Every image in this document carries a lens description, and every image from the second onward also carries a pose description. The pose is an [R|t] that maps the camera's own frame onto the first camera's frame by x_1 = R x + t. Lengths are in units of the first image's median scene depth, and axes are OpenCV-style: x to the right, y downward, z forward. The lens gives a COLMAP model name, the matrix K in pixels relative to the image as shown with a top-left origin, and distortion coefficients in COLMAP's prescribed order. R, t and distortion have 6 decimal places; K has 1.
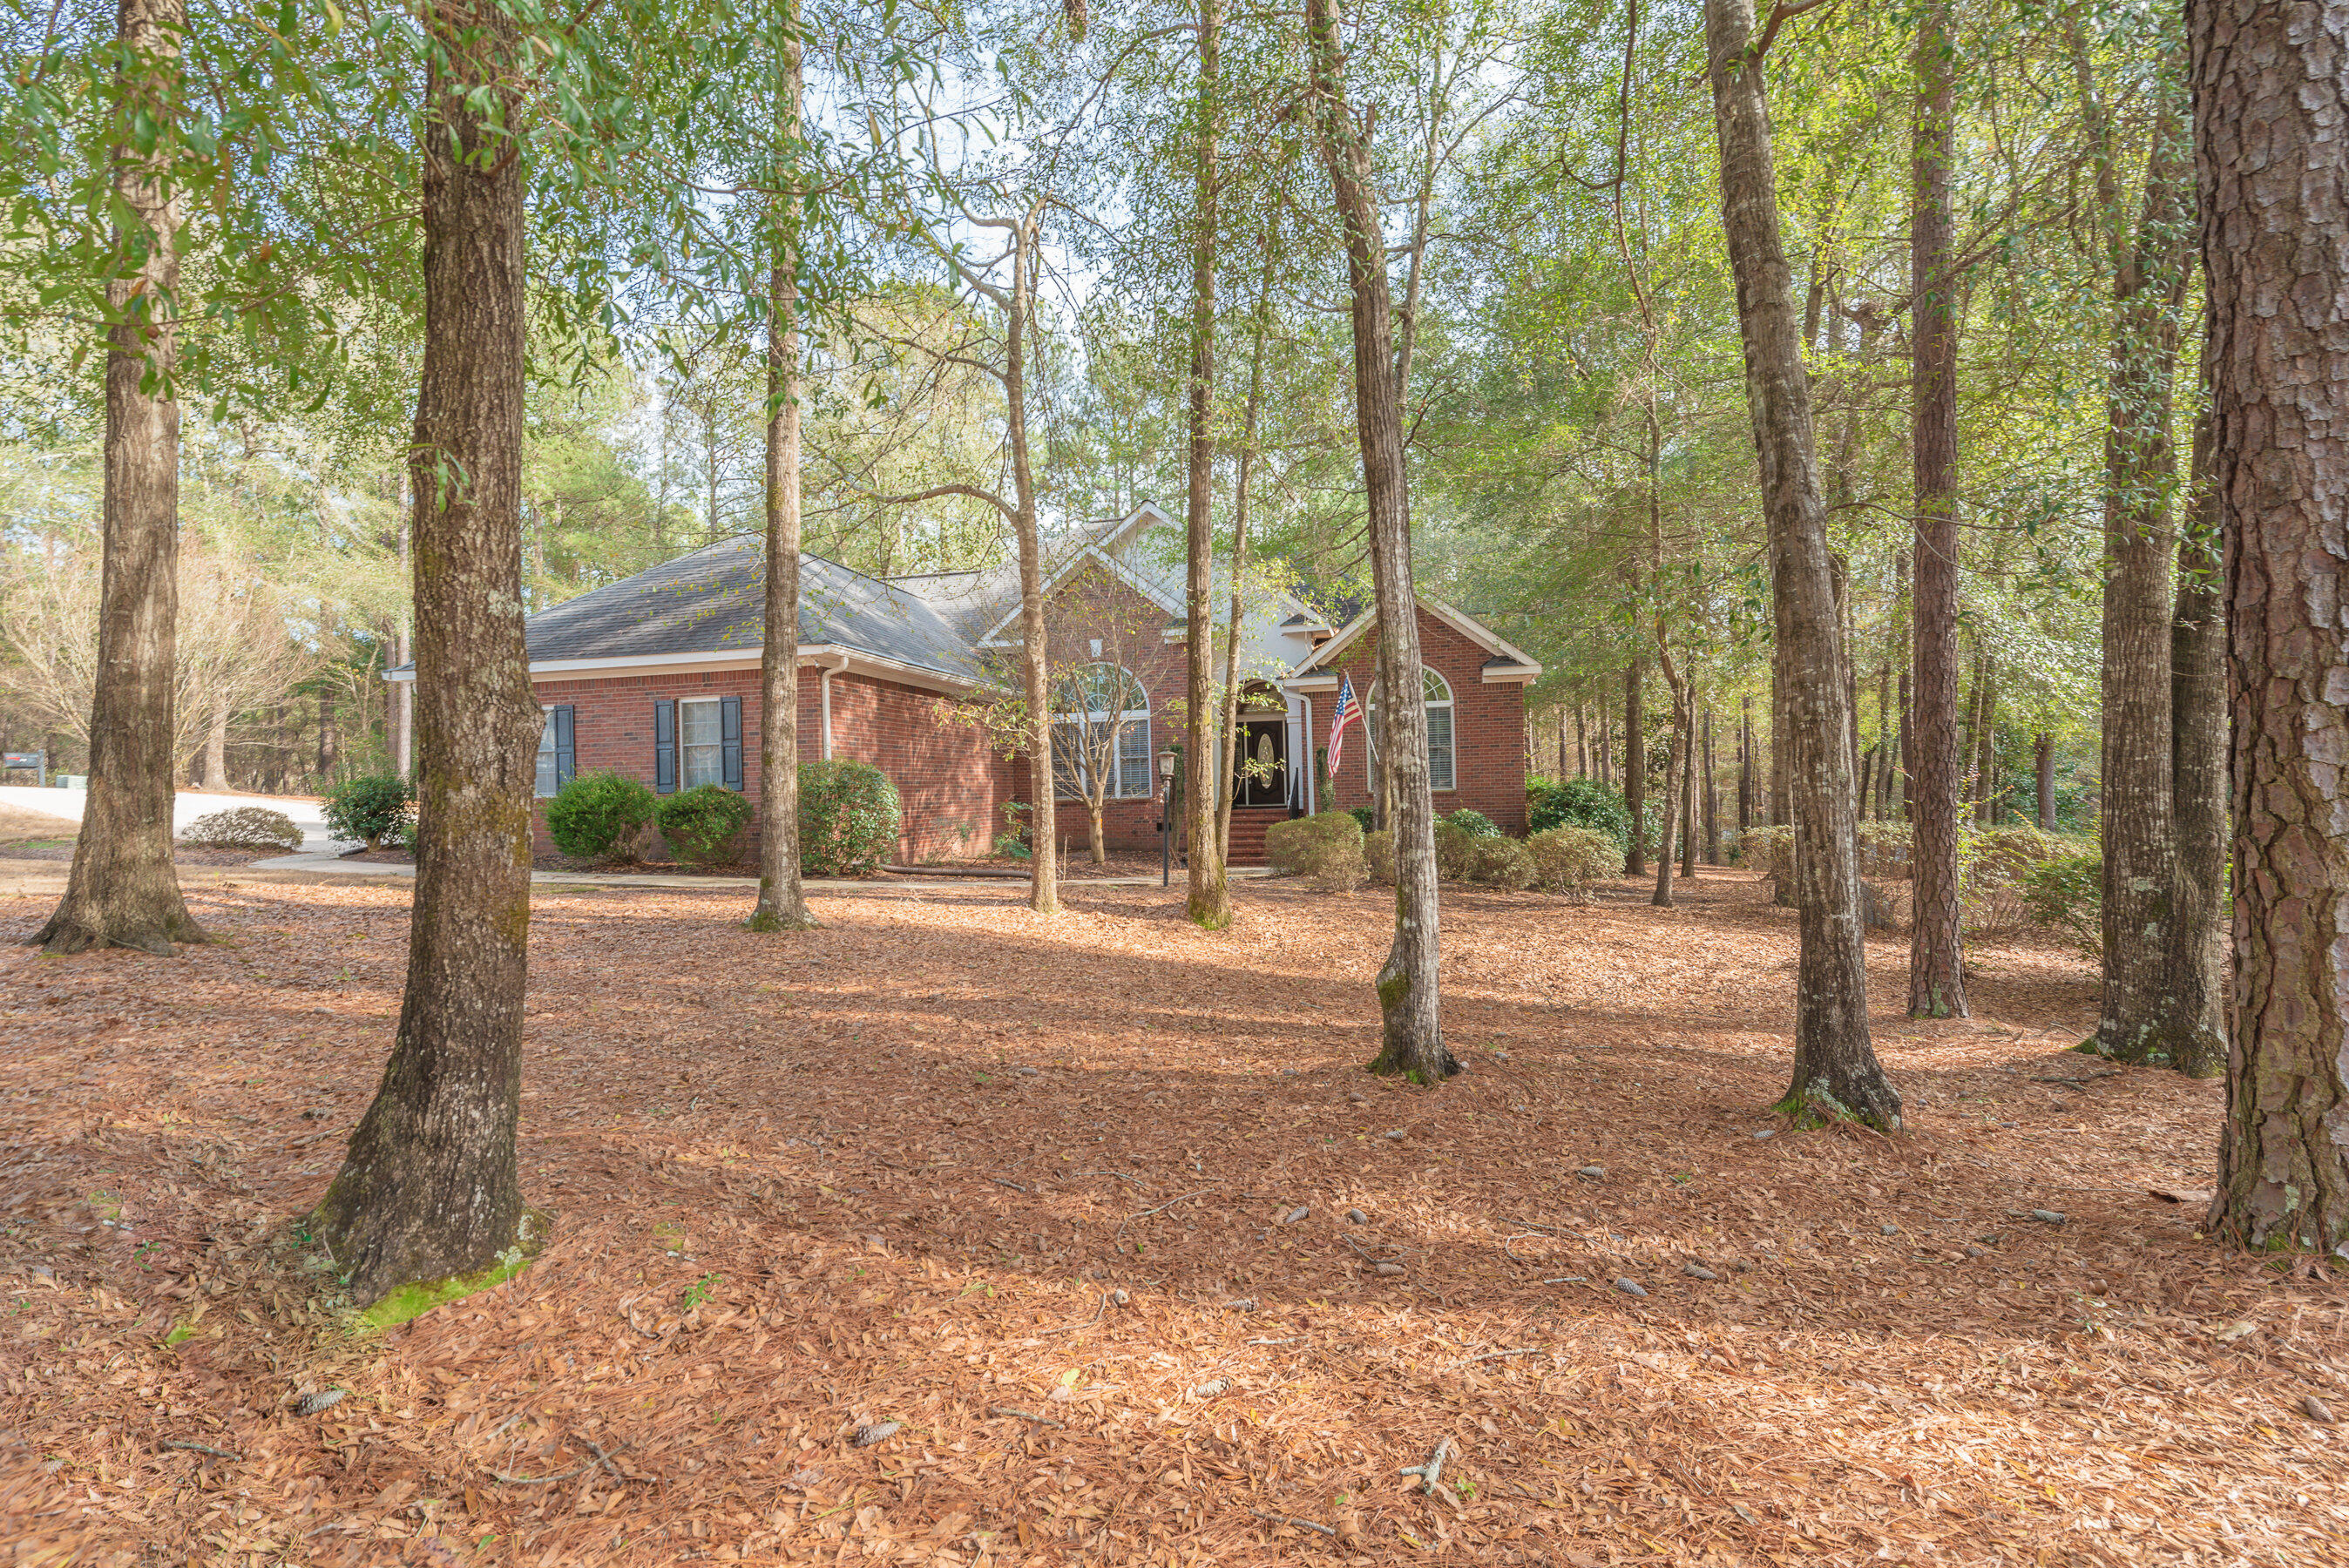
lens RADIAL K [[1011.4, 0, 1172.5], [0, 1011.4, 786.9], [0, 0, 1]] dist [0.000175, 0.000181]
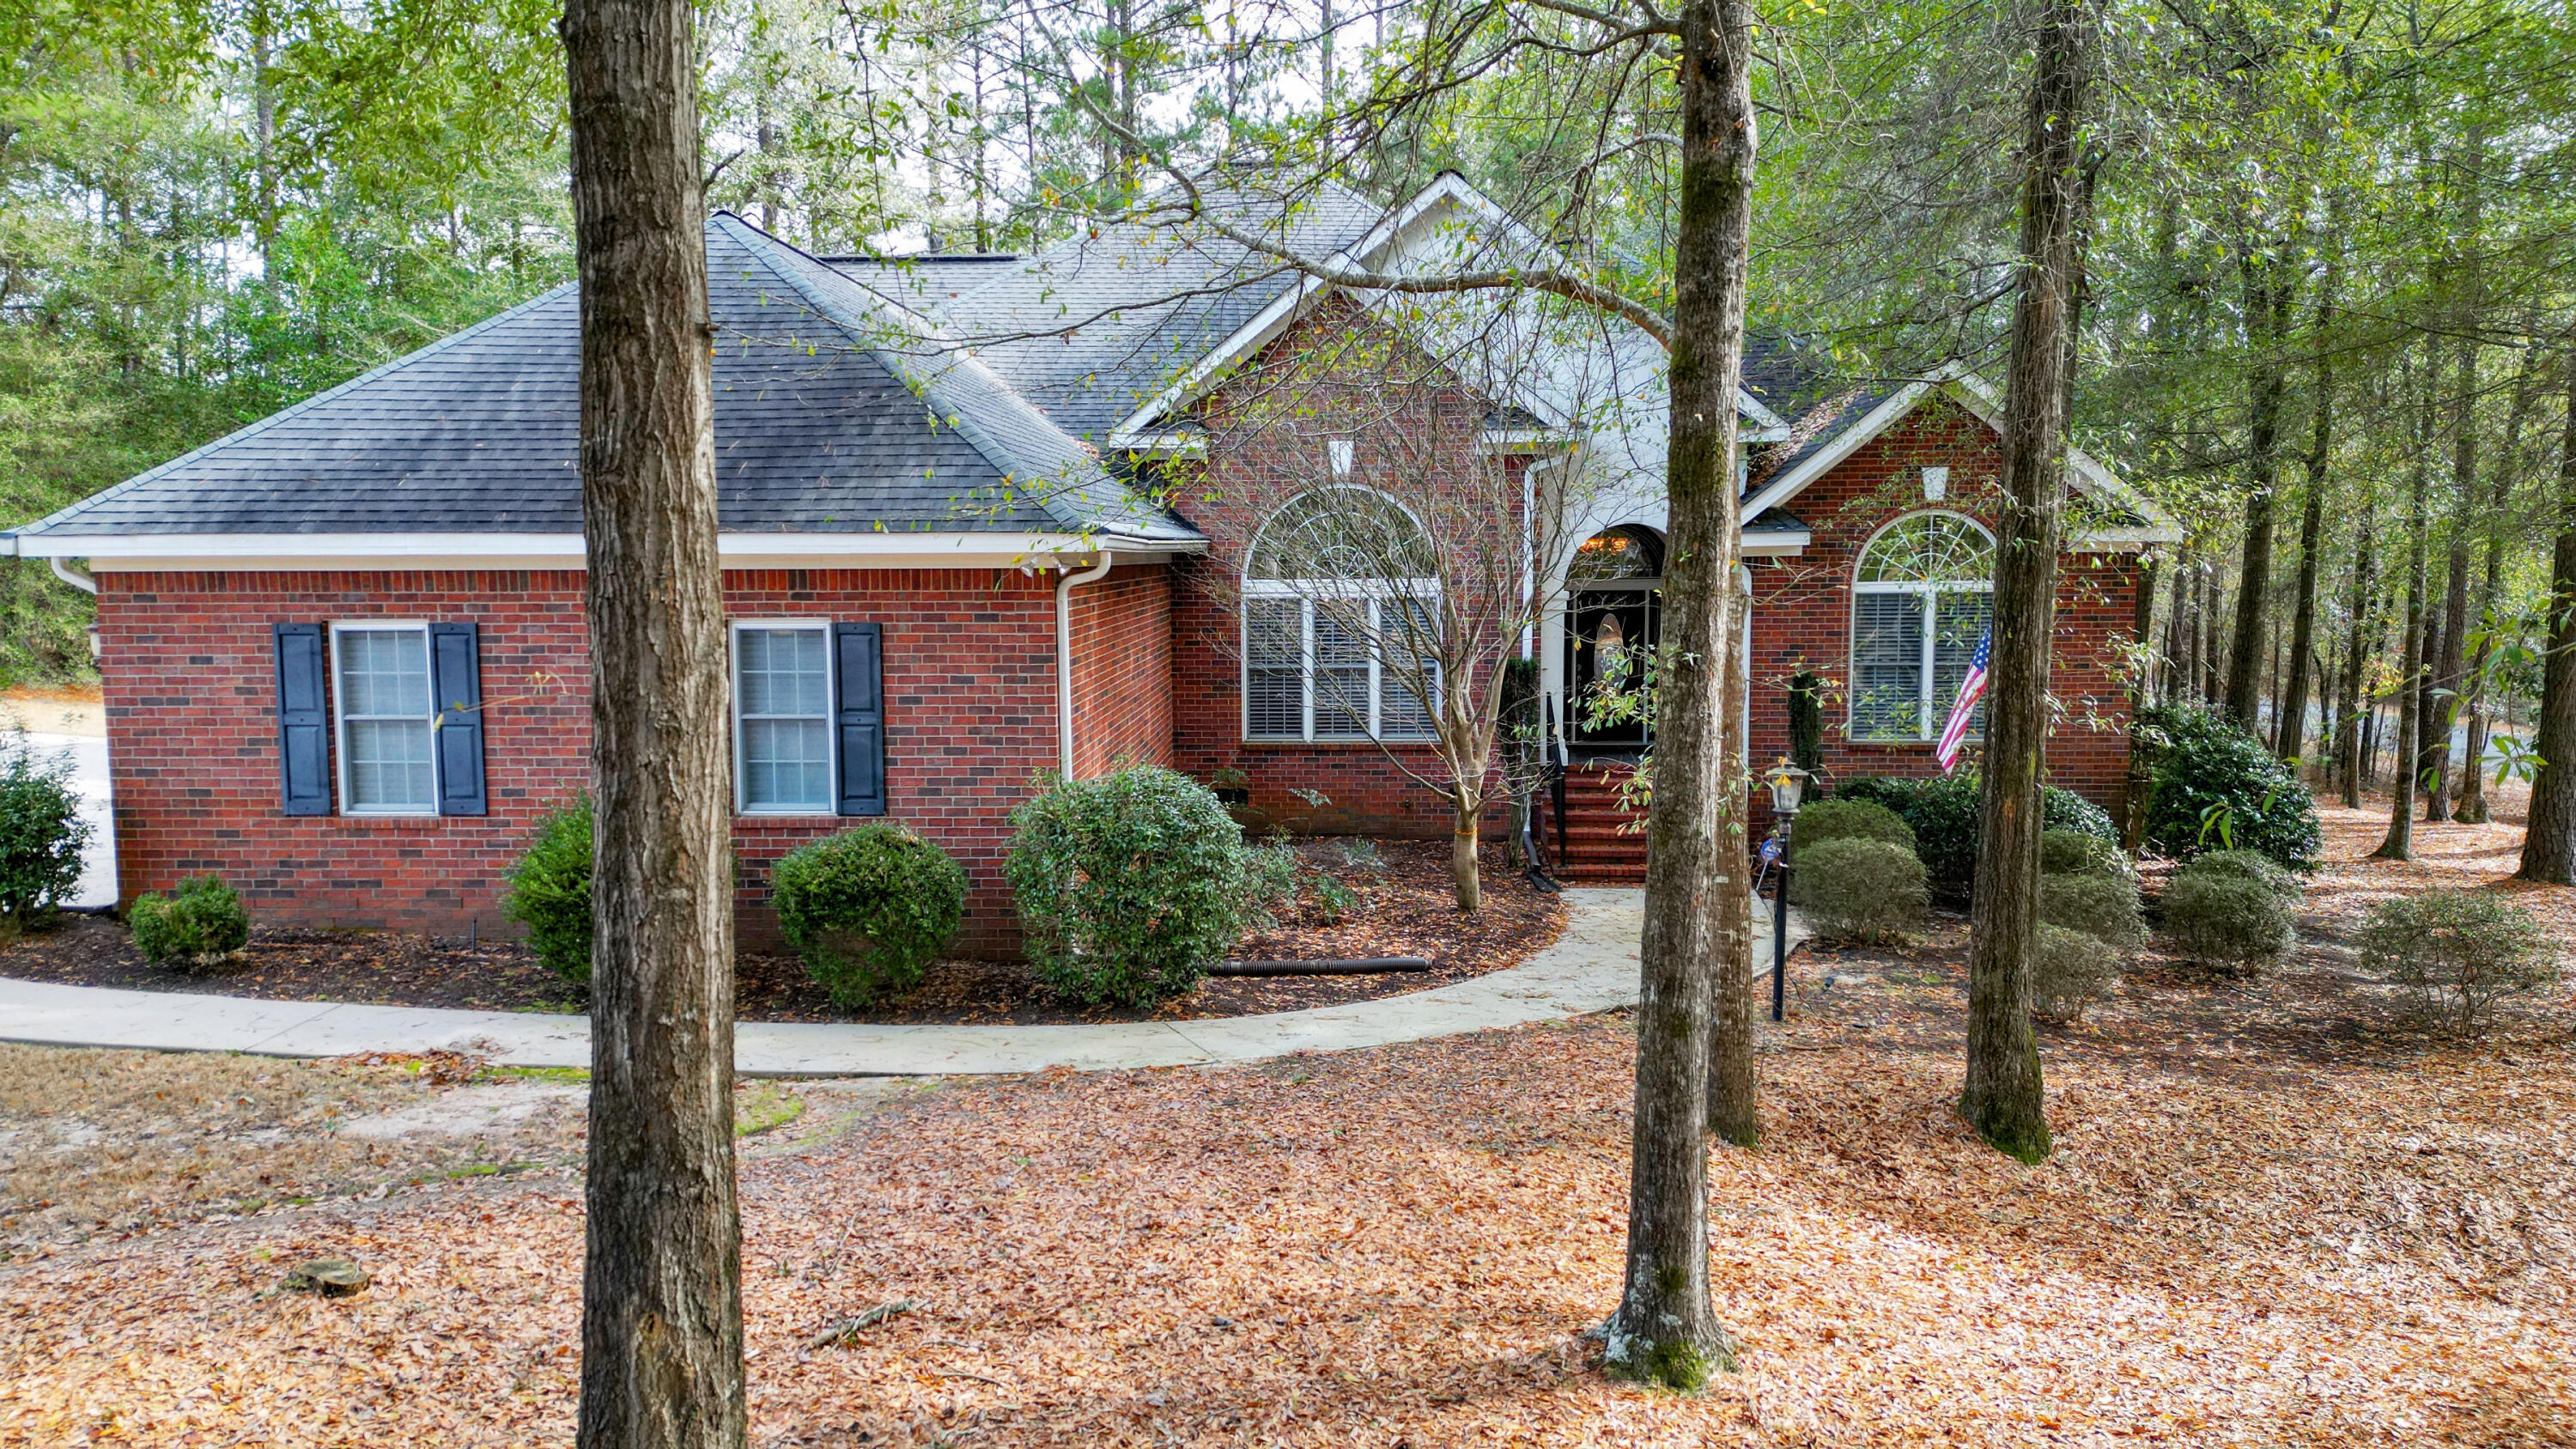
lens RADIAL K [[1812.3, 0, 1294.6], [0, 1812.3, 730.7], [0, 0, 1]] dist [0.059970, -0.040072]
pose [[0.985188, 0.001019, 0.171475, -0.280991], [-0.018122, 0.995001, 0.098205, -0.094676], [-0.170518, -0.099858, 0.980282, 0.074732]]
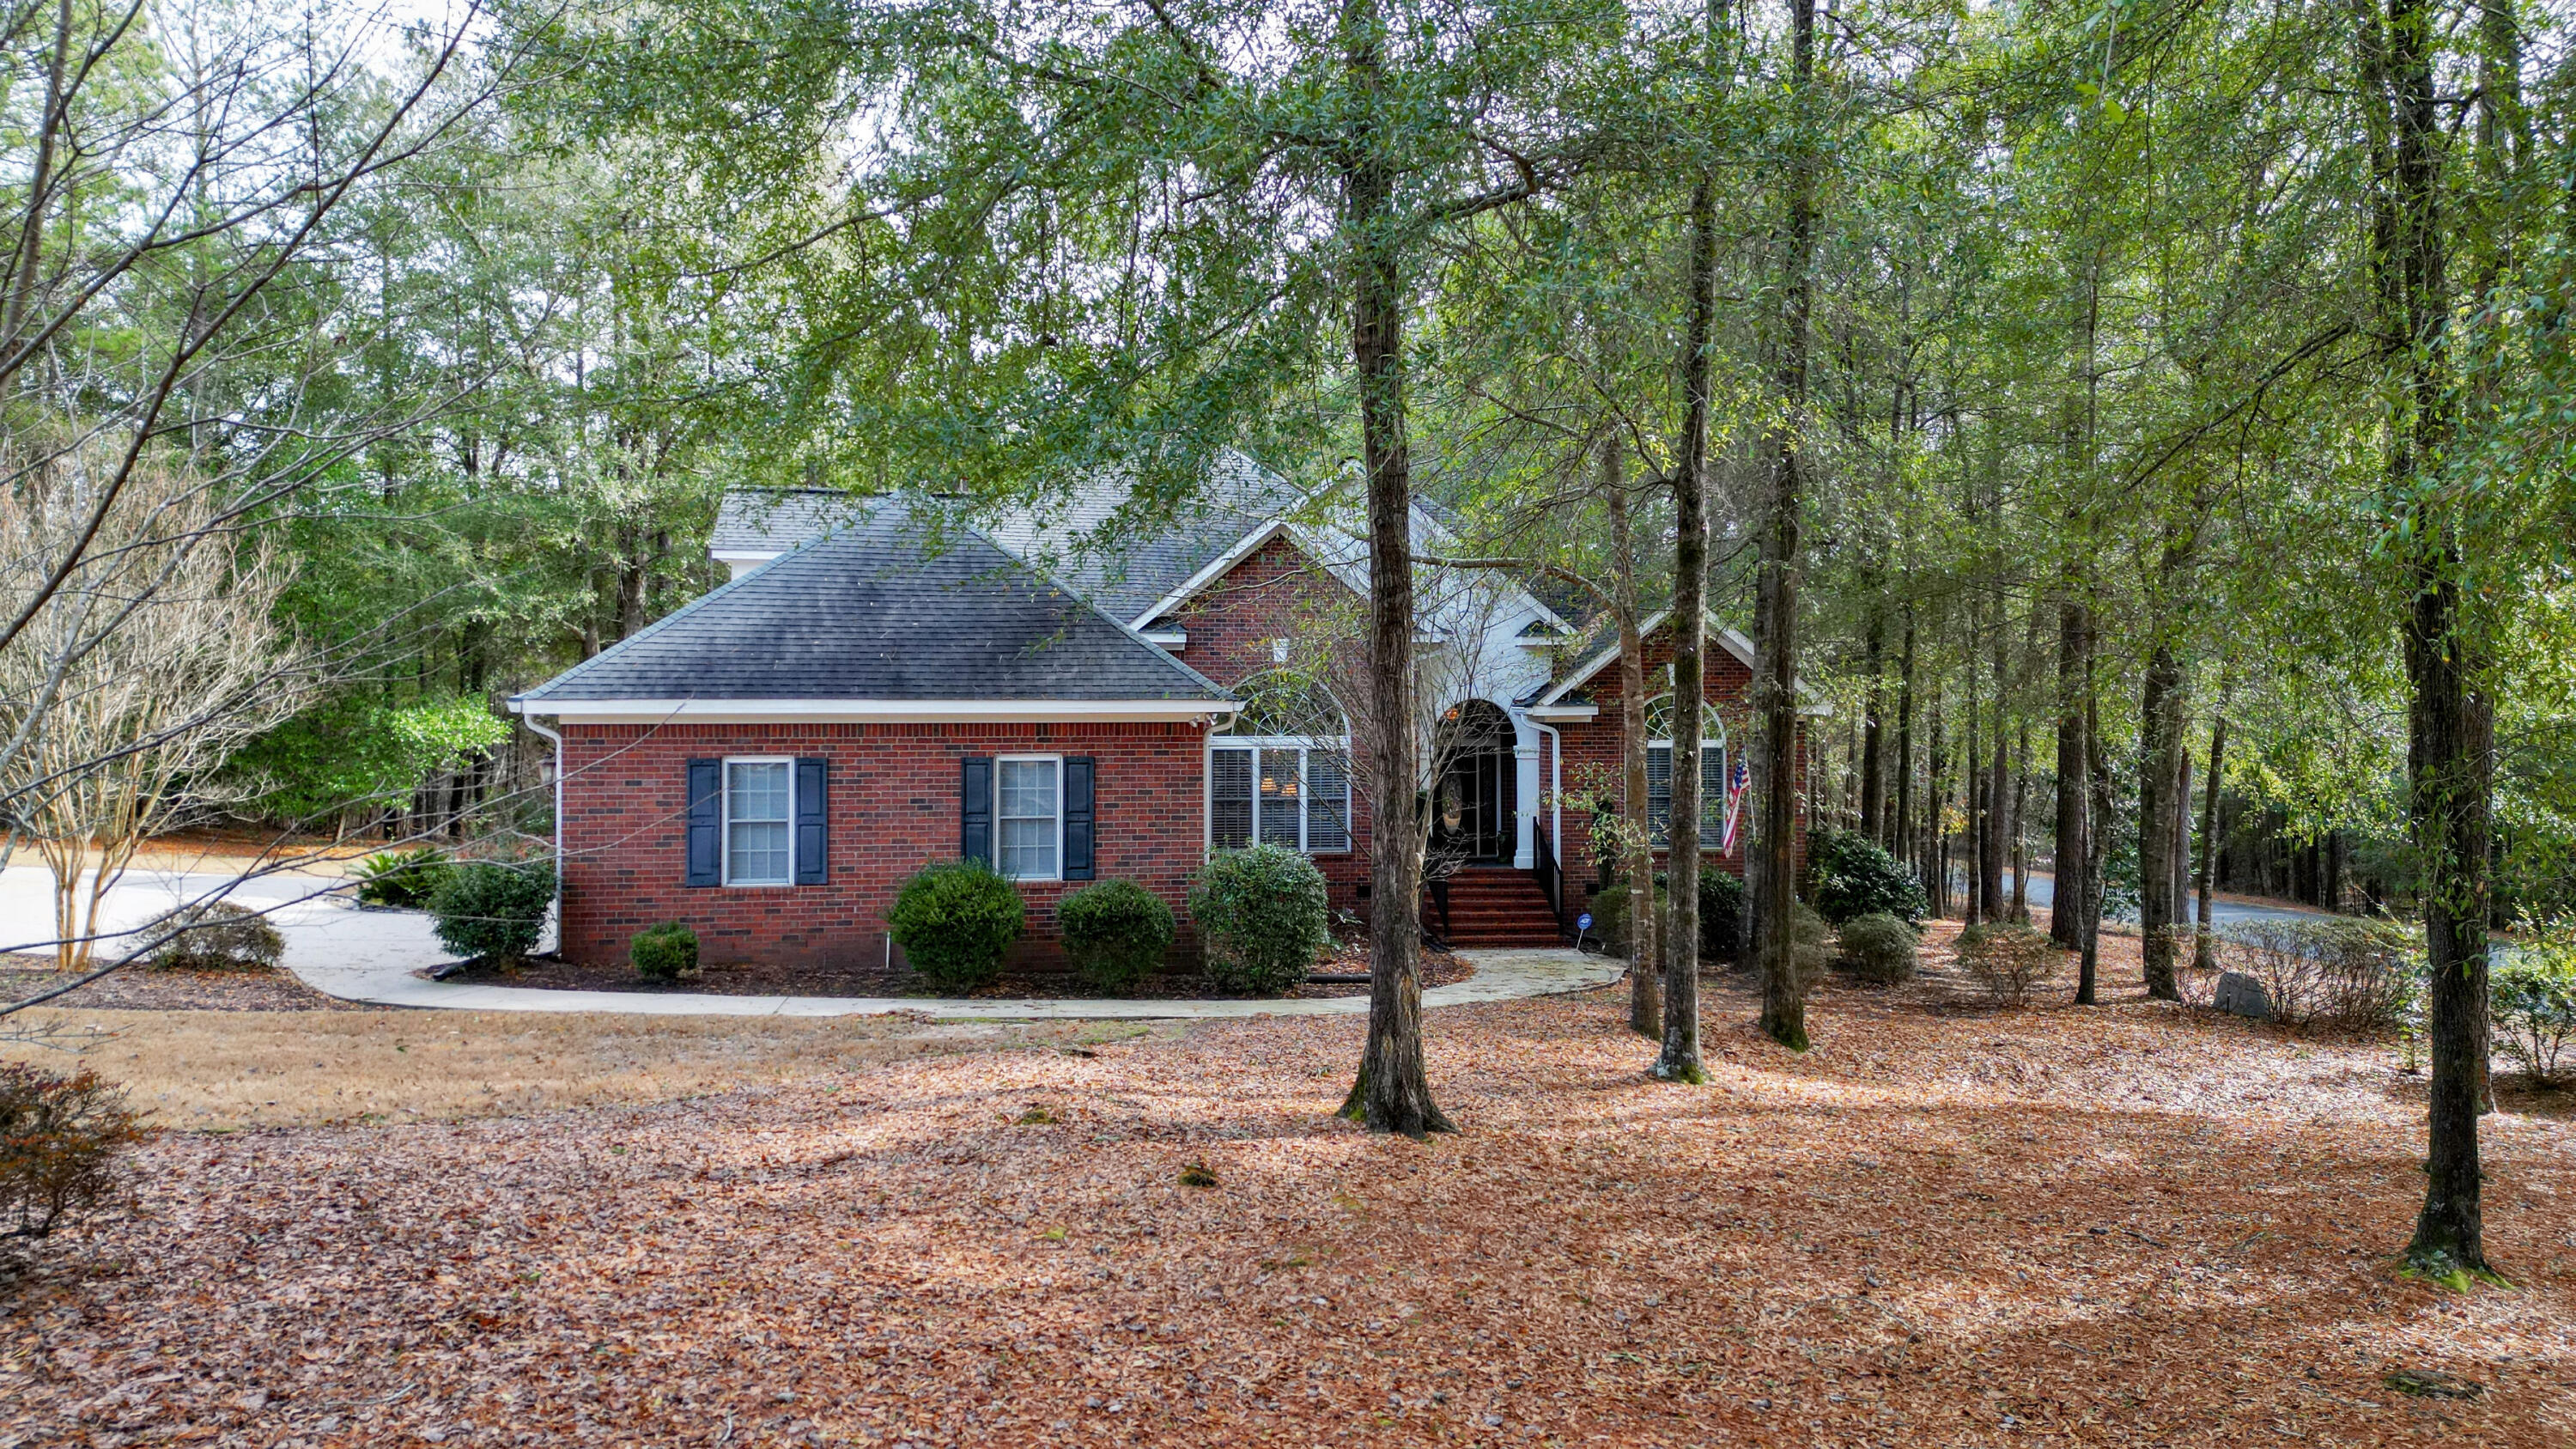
lens RADIAL K [[1812.3, 0, 1292.6], [0, 1812.3, 721.5], [0, 0, 1]] dist [0.059970, -0.040072]
pose [[0.935323, 0.023009, 0.353047, -0.572267], [-0.021340, 0.999735, -0.008618, -0.079989], [-0.353151, 0.000526, 0.935566, -0.256082]]
